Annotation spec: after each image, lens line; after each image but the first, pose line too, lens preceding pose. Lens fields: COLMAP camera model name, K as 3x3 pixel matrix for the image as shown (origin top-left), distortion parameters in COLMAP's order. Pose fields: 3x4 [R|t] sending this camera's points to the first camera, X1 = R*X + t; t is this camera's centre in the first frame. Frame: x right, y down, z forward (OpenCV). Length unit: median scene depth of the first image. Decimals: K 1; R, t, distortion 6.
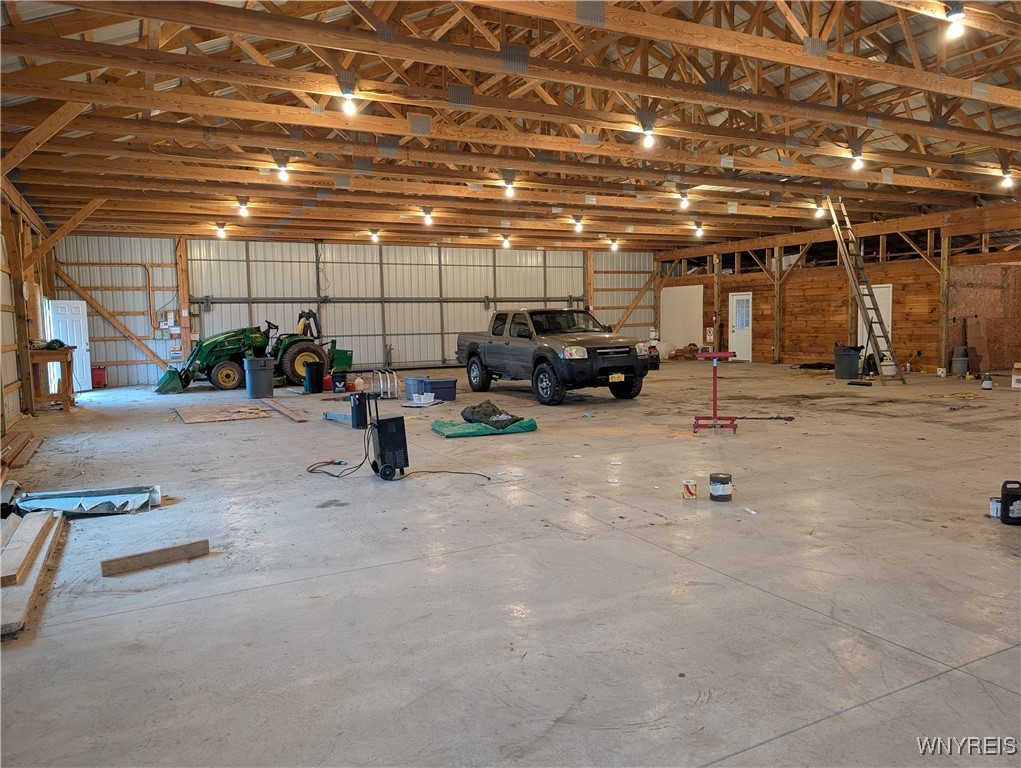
lens RADIAL K [[729.8, 0, 509.9], [0, 729.8, 383.6], [0, 0, 1]] dist [0.020977, -0.015345]
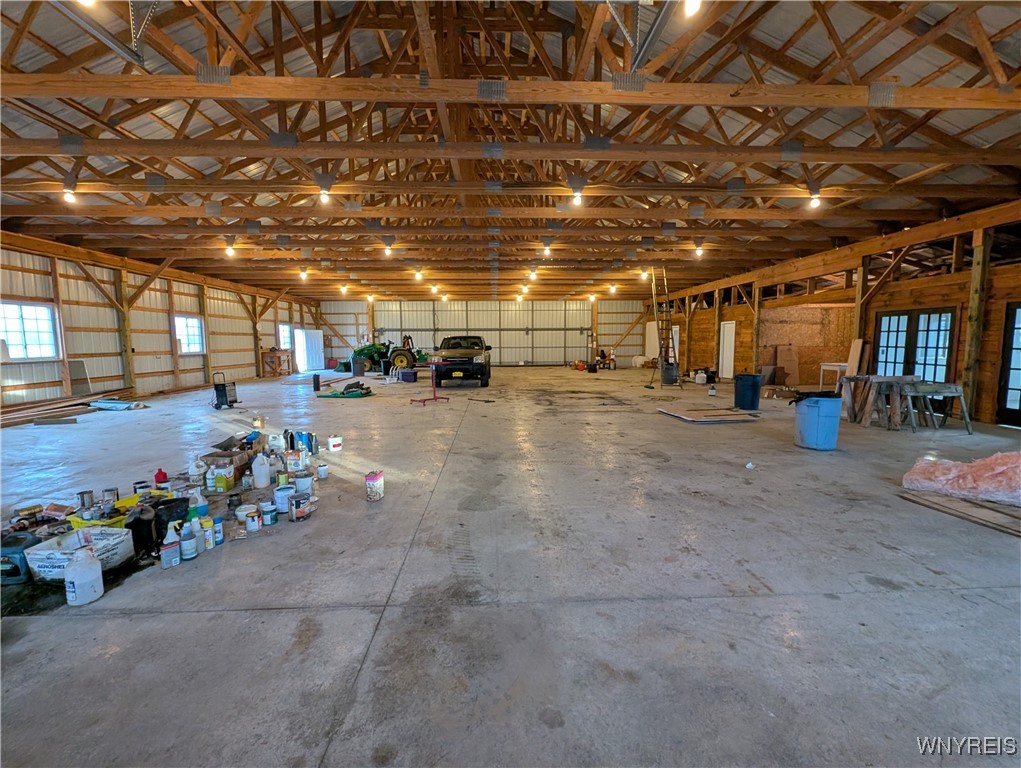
lens RADIAL K [[418.6, 0, 509.5], [0, 418.6, 379.1], [0, 0, 1]] dist [-0.002334, -0.000387]
pose [[0.902906, 0.054912, -0.426315, 0.658929], [-0.050469, 0.998489, 0.021722, -0.023445], [0.426864, 0.001902, 0.904314, 0.089058]]
